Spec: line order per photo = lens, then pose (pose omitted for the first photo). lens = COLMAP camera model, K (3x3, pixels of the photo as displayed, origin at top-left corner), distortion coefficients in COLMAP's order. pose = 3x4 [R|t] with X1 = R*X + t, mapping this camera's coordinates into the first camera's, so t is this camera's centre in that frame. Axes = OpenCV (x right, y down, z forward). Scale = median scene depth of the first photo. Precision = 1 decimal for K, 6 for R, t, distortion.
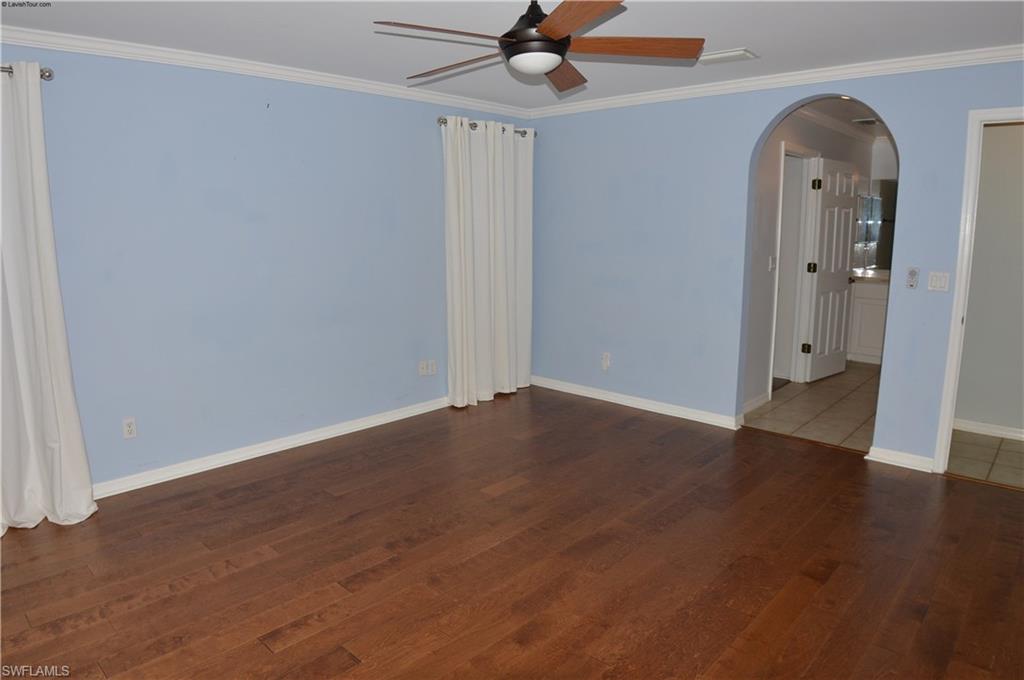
lens RADIAL K [[648.0, 0, 514.3], [0, 648.0, 339.7], [0, 0, 1]] dist [-0.092648, 0.004937]
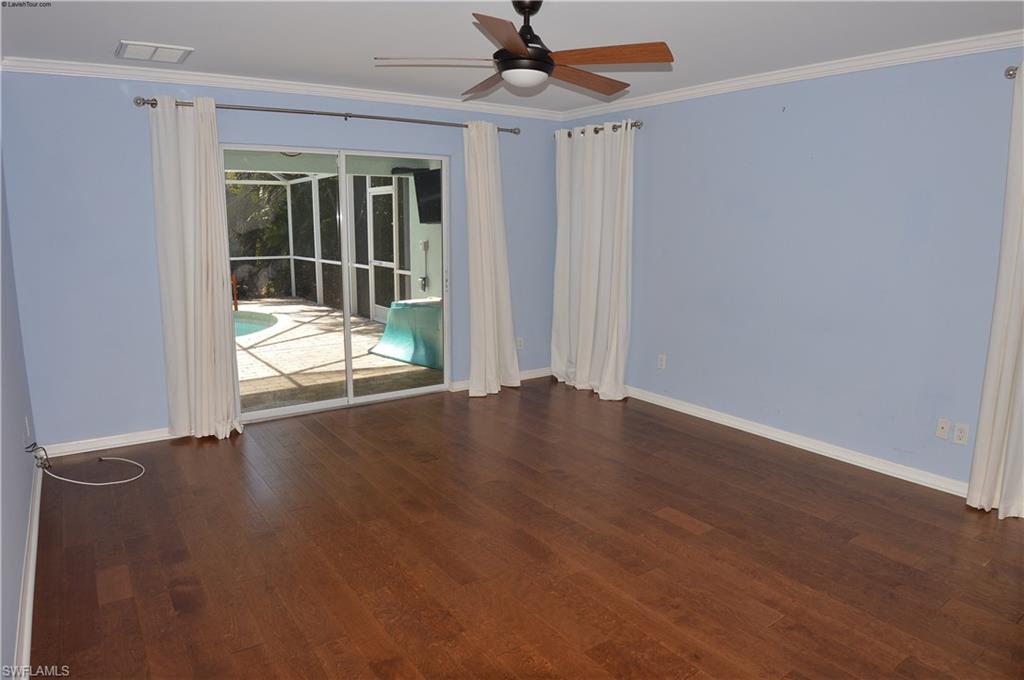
lens RADIAL K [[648.0, 0, 514.3], [0, 648.0, 339.7], [0, 0, 1]] dist [-0.092648, 0.004937]
pose [[-0.203559, 0.176280, -0.963062, 0.939074], [-0.177613, 0.960687, 0.213387, -0.175973], [0.962817, 0.214490, -0.164247, 0.983955]]
